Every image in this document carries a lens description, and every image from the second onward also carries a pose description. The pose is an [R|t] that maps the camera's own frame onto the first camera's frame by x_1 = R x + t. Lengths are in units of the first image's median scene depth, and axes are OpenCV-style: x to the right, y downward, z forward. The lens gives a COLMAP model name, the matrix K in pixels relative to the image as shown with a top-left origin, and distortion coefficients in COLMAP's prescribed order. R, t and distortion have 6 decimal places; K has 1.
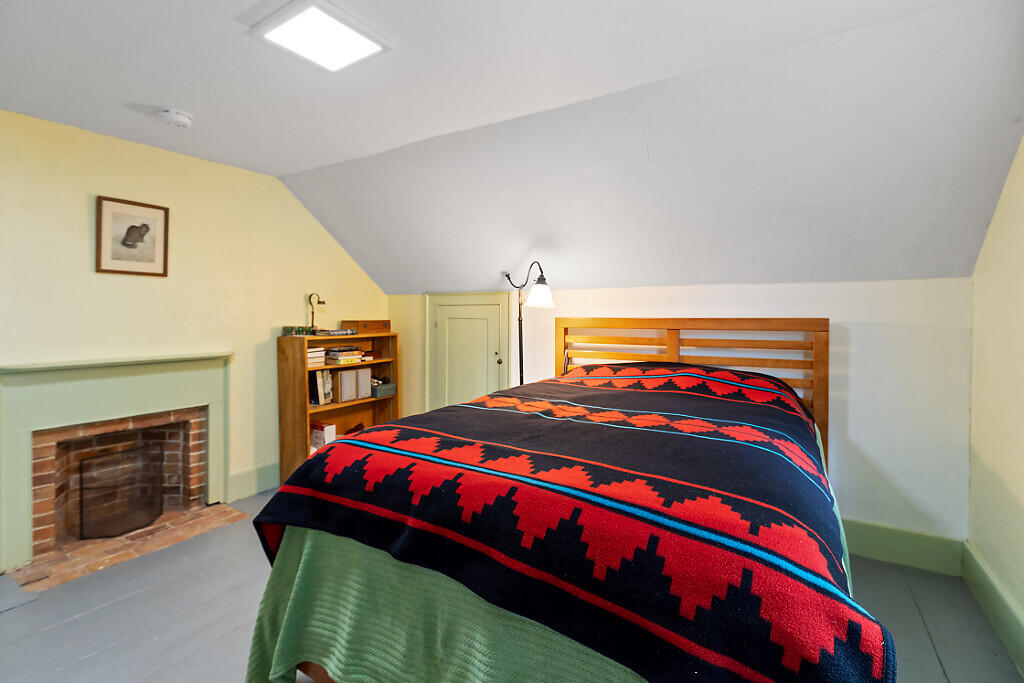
lens RADIAL K [[462.2, 0, 506.3], [0, 462.2, 326.6], [0, 0, 1]] dist [-0.000795, -0.000144]
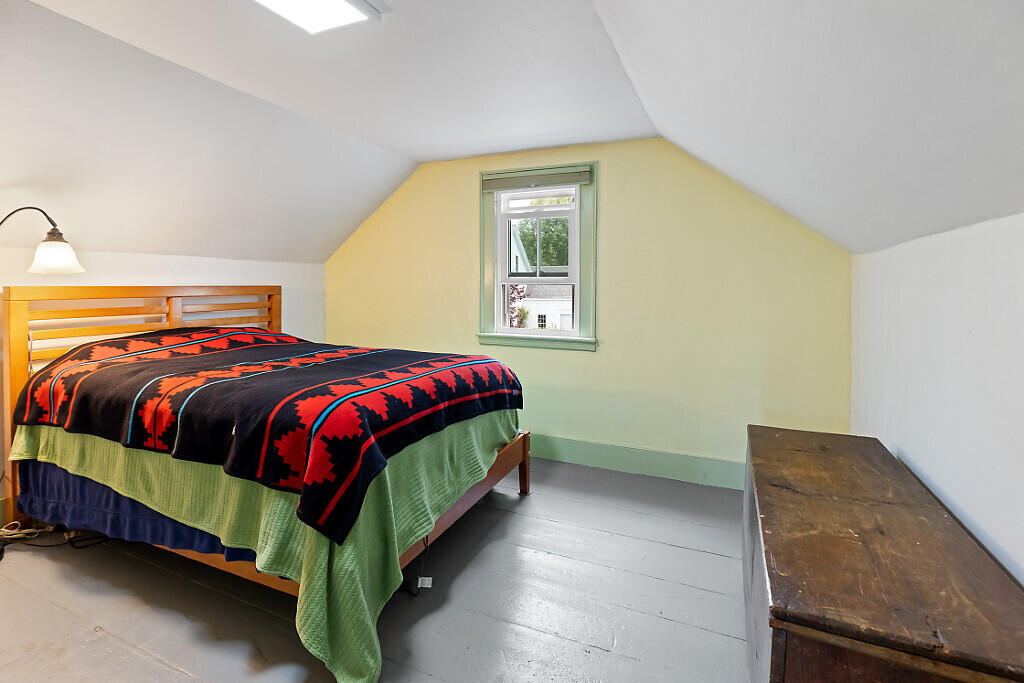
lens RADIAL K [[462.2, 0, 506.3], [0, 462.2, 326.6], [0, 0, 1]] dist [-0.000795, -0.000144]
pose [[-0.136804, -0.092355, 0.986284, -0.845882], [0.016959, 0.995280, 0.095550, -0.015896], [-0.990453, 0.029798, -0.134592, 0.436491]]
